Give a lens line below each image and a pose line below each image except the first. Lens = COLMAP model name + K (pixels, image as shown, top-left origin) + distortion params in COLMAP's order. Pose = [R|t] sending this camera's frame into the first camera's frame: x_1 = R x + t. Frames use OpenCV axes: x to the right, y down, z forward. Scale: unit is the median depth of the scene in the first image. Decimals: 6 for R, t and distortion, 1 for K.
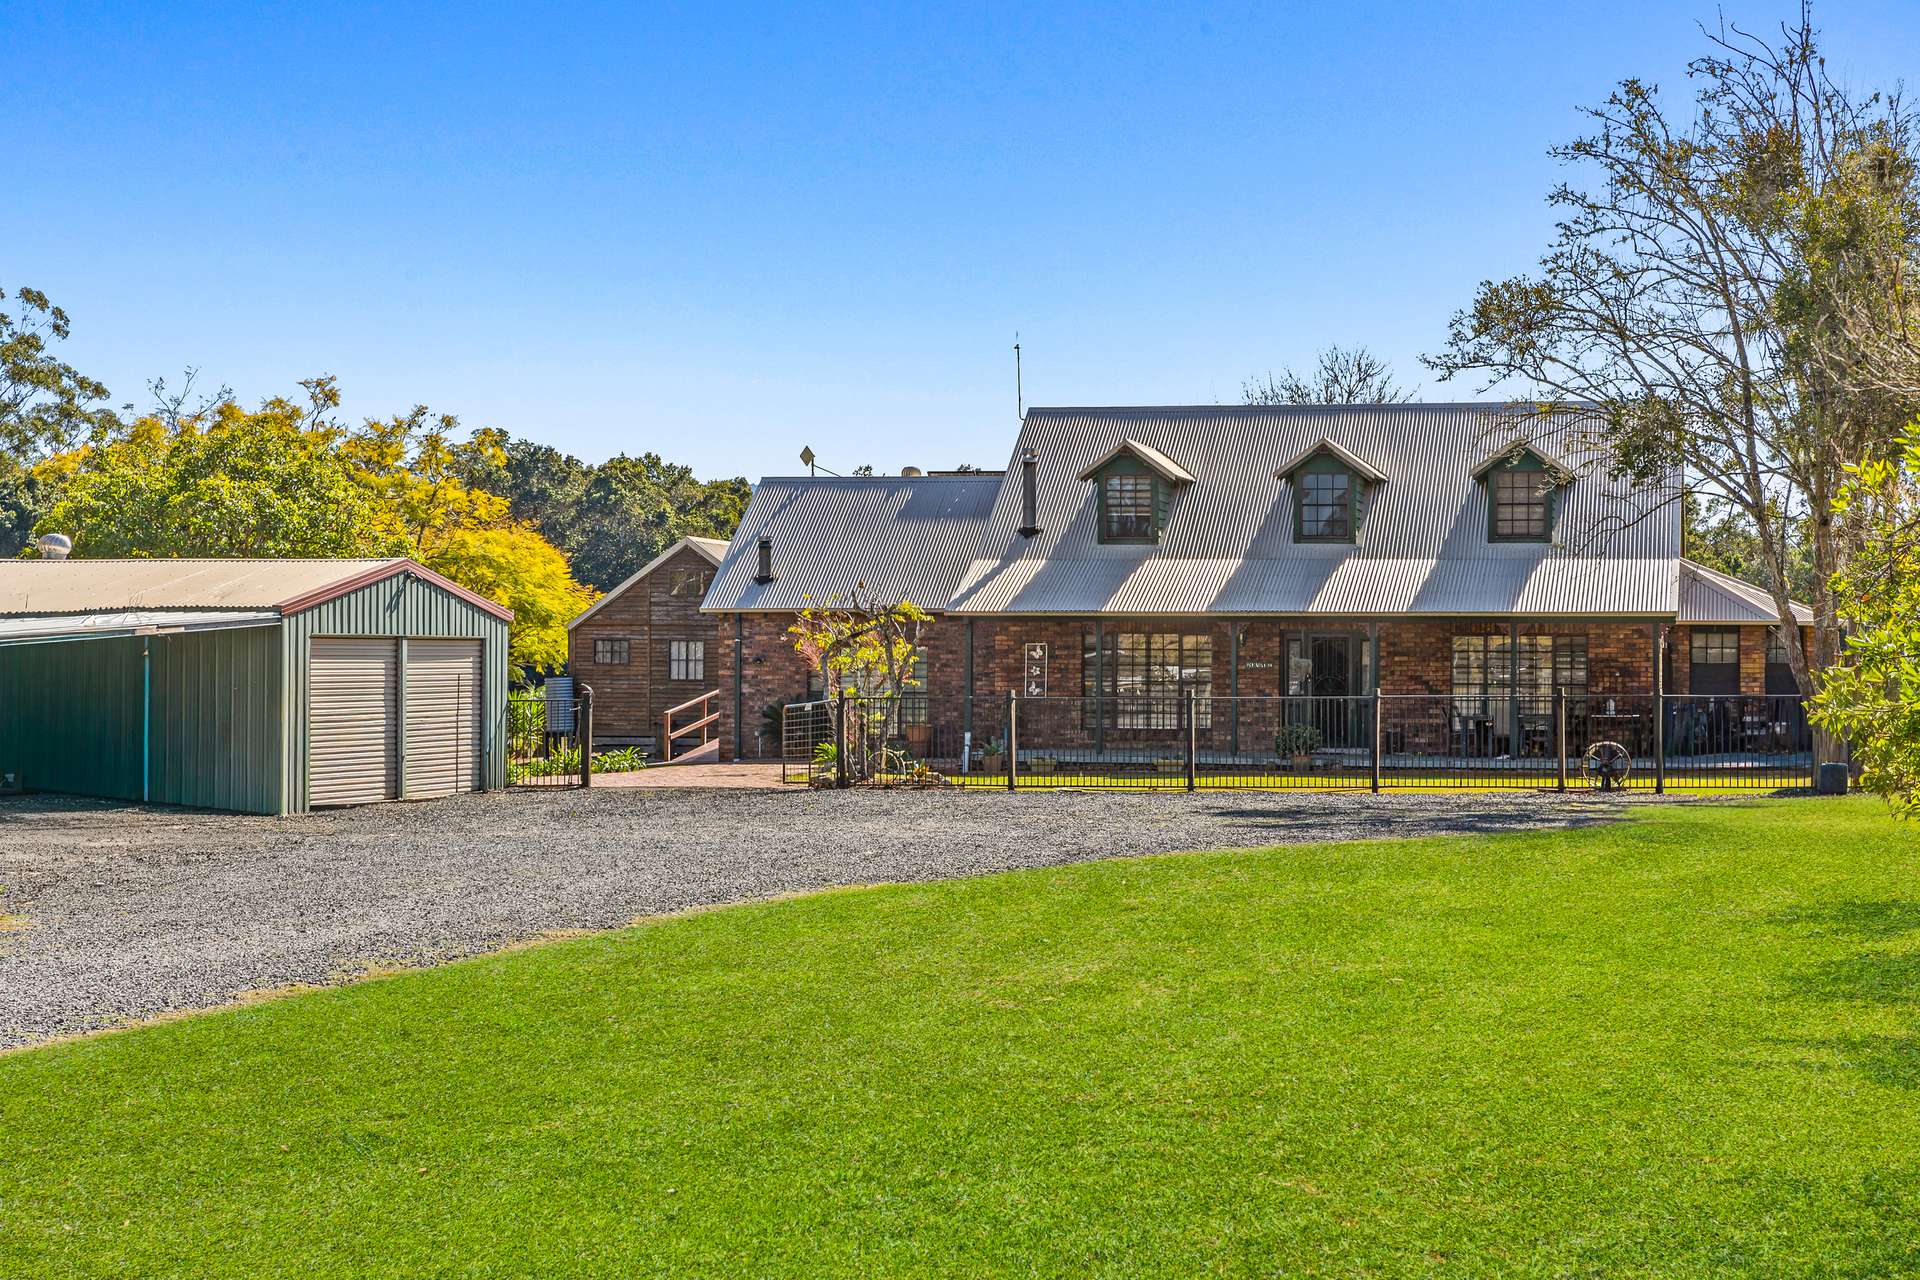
lens RADIAL K [[3203.4, 0, 960.0], [0, 3203.4, 637.7], [0, 0, 1]] dist [-0.055464, 0.000000]
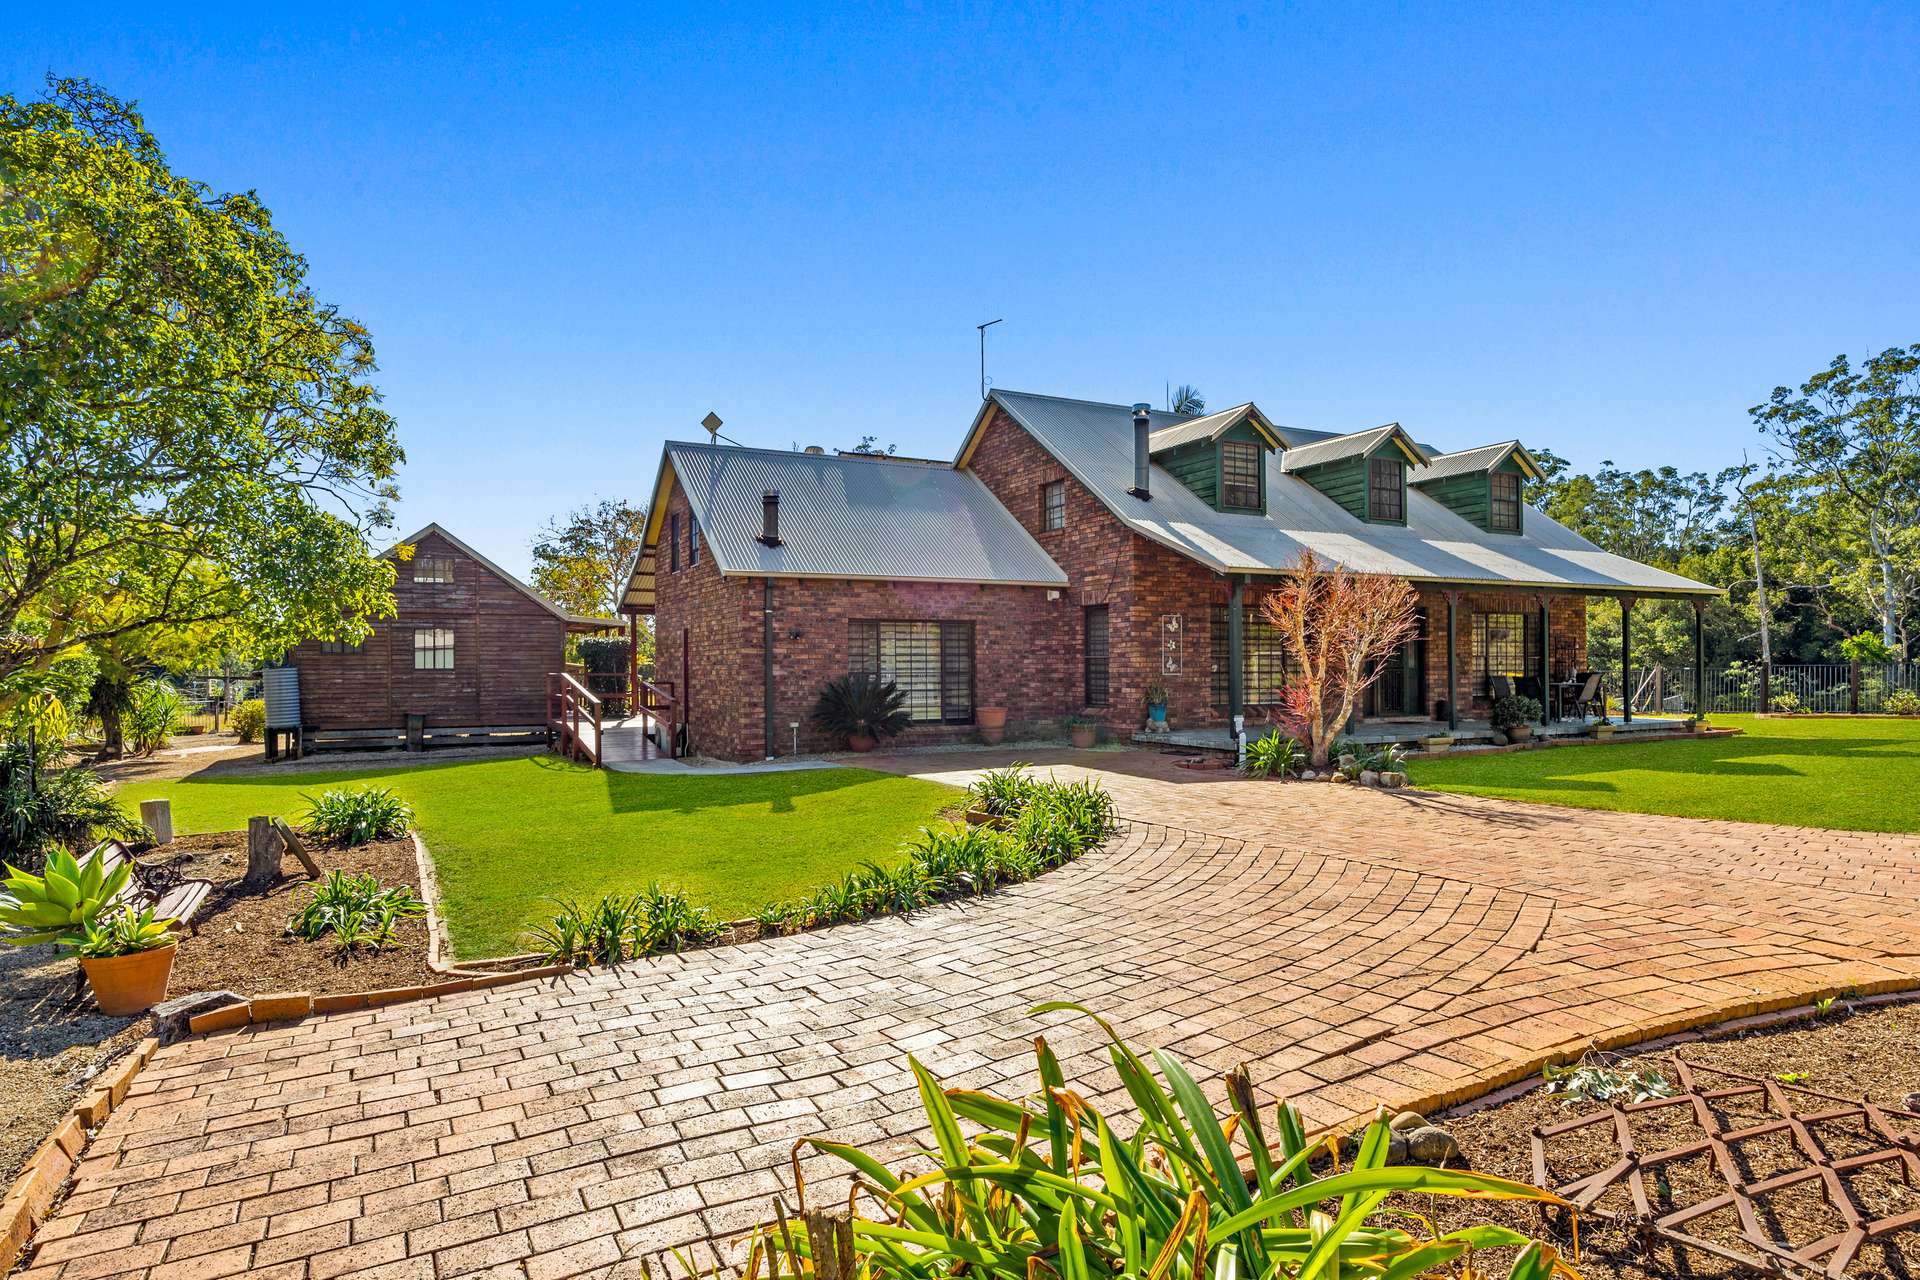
lens RADIAL K [[1144.6, 0, 962.4], [0, 1144.6, 655.4], [0, 0, 1]] dist [0.006366, 0.000533]
pose [[0.763114, -0.001476, 0.646262, -0.219905], [0.006041, 0.999970, -0.004850, 0.013692], [-0.646235, 0.007605, 0.763100, 0.745786]]
